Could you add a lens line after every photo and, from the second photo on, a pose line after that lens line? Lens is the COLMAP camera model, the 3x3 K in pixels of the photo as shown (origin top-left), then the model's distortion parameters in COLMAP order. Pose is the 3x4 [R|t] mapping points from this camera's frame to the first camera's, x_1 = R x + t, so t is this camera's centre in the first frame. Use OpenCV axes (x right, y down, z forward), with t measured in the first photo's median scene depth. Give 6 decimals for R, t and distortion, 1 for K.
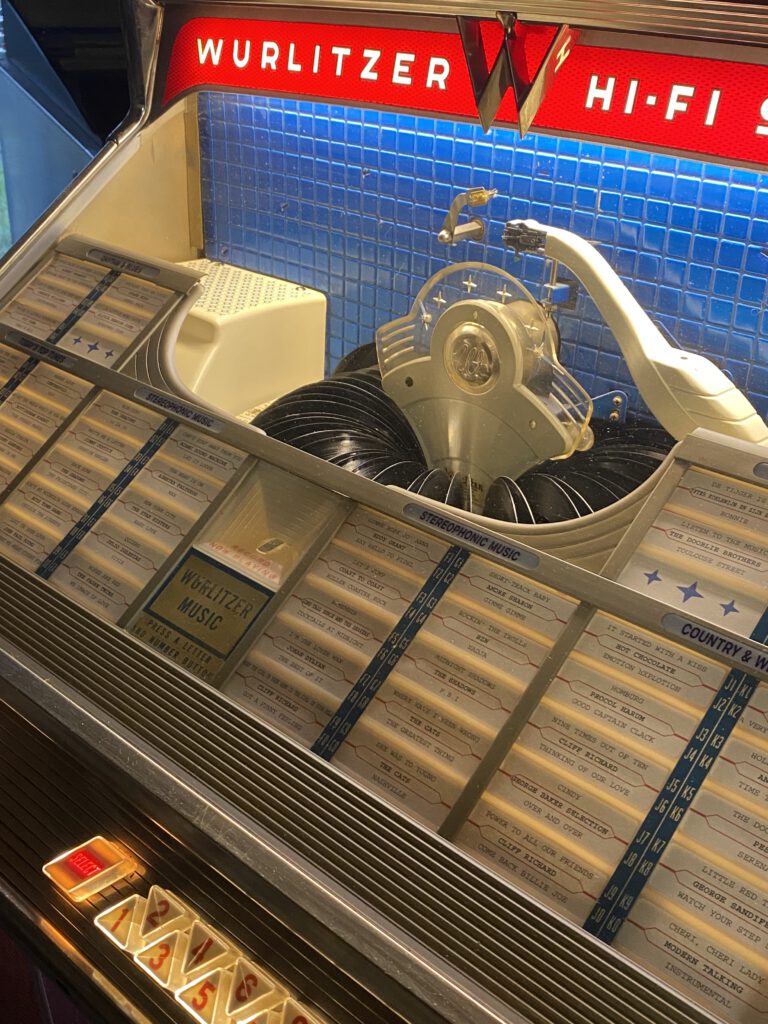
lens RADIAL K [[1080.5, 0, 383.3], [0, 1080.5, 511.5], [0, 0, 1]] dist [0.060982, 0.000000]
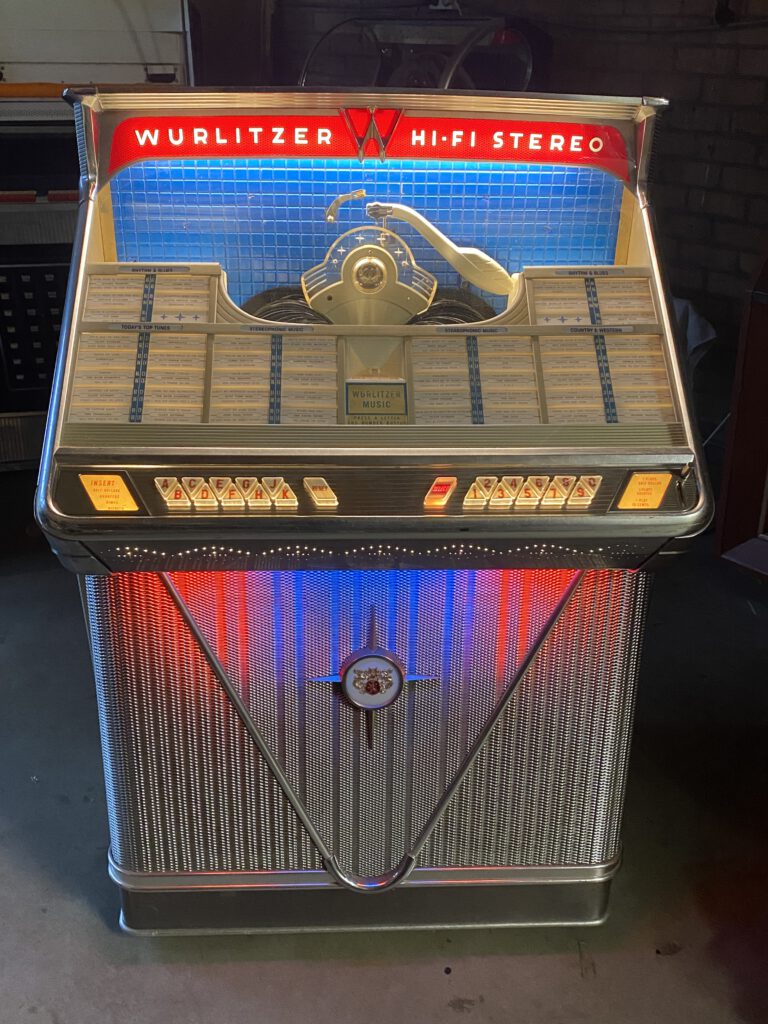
lens RADIAL K [[954.3, 0, 383.9], [0, 954.3, 512.3], [0, 0, 1]] dist [0.053254, 0.000000]
pose [[0.714884, -0.341539, 0.610157, -1.184045], [0.327415, 0.934527, 0.139494, 0.032431], [-0.617851, 0.100052, 0.779904, -0.375308]]
